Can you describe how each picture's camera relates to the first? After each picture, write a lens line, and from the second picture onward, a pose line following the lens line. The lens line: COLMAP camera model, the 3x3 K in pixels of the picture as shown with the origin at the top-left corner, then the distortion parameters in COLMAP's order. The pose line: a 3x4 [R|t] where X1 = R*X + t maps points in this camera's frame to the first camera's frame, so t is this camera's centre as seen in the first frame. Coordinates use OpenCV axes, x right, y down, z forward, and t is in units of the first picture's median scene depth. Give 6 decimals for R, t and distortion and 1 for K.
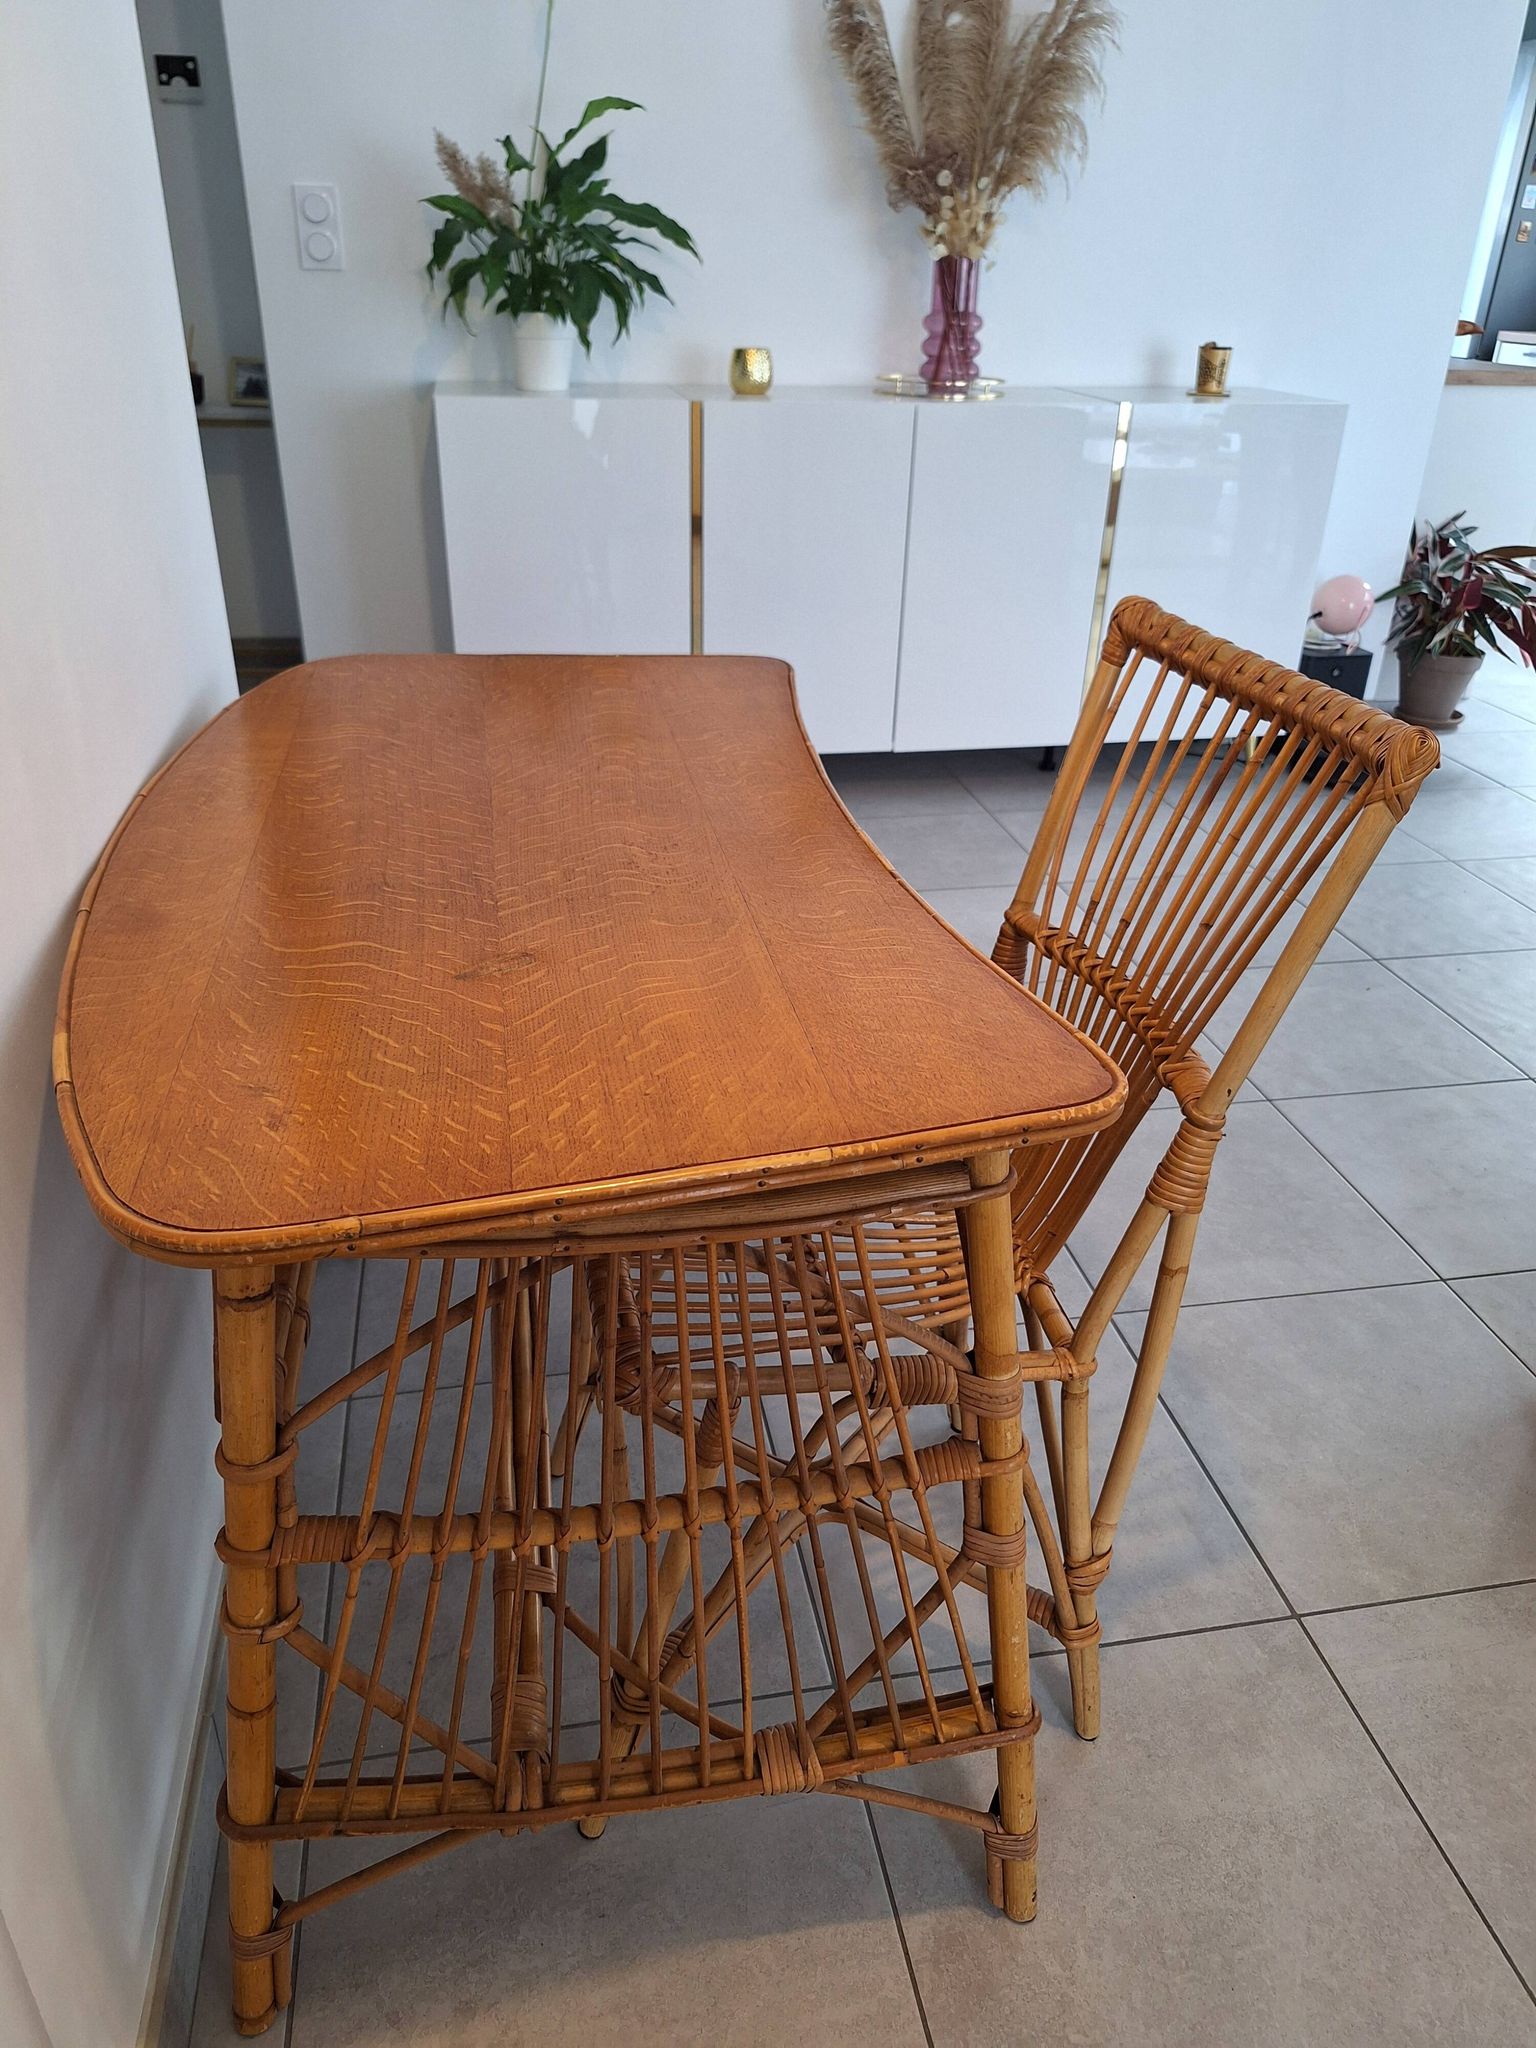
lens RADIAL K [[1442.4, 0, 759.5], [0, 1442.4, 1051.9], [0, 0, 1]] dist [0.018248, -0.004368]
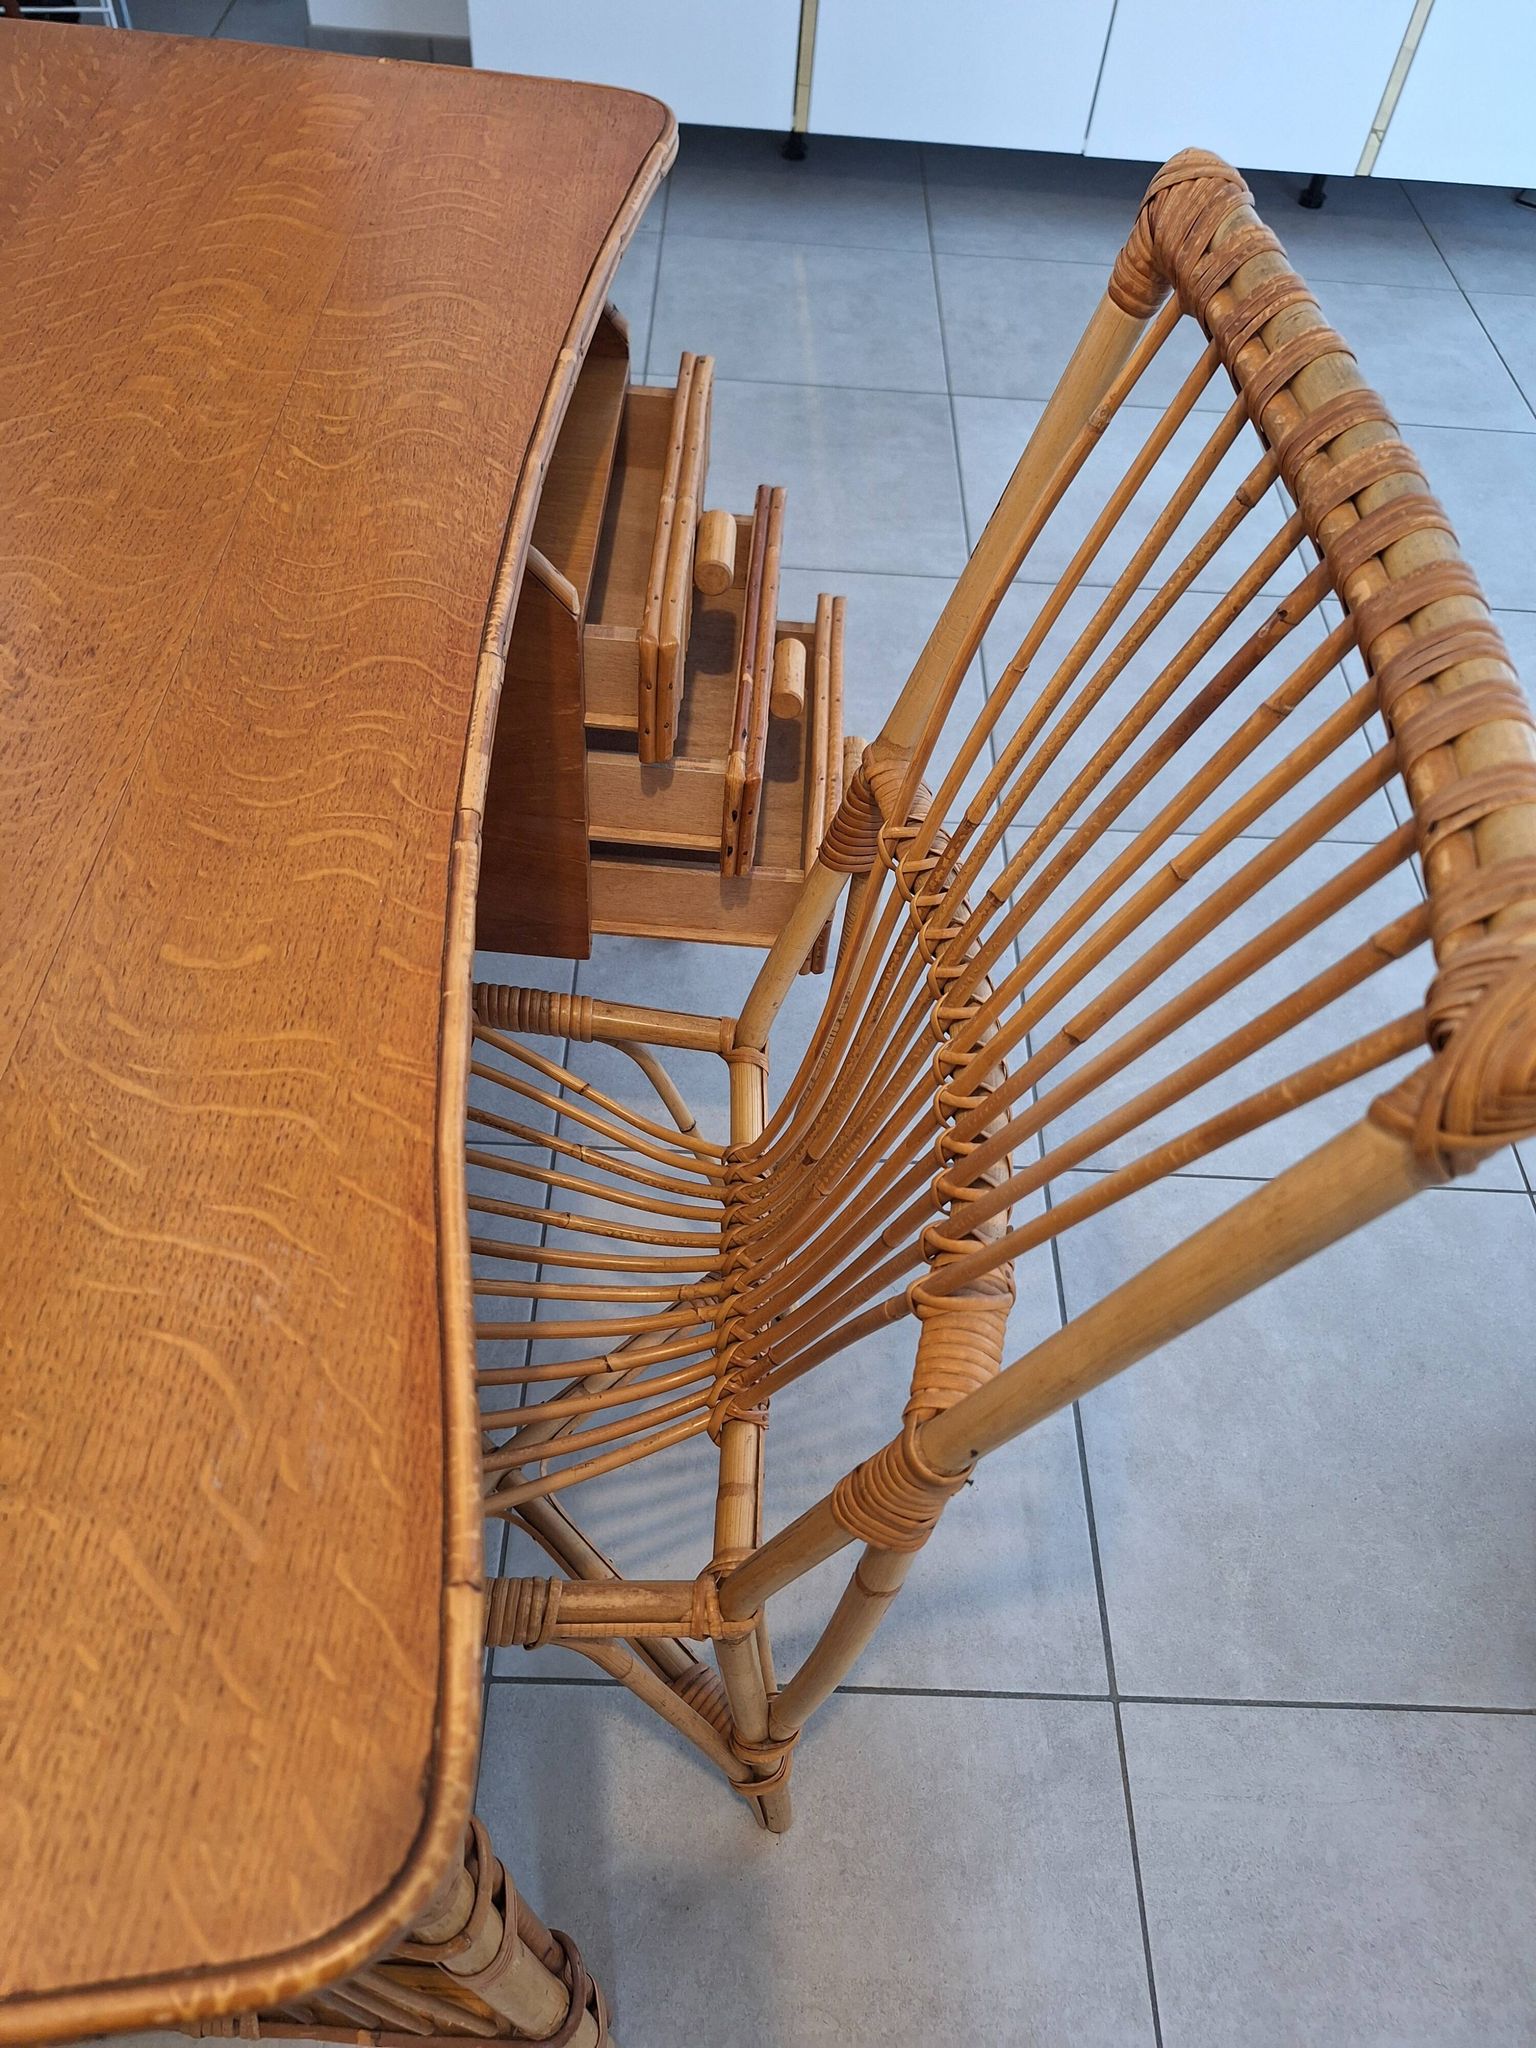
lens RADIAL K [[1442.4, 0, 760.3], [0, 1442.4, 1040.8], [0, 0, 1]] dist [0.018248, -0.004368]
pose [[0.979099, 0.185491, -0.083419, 0.200082], [-0.136773, 0.904056, 0.404940, -0.216343], [0.150528, -0.385067, 0.910530, 0.440746]]
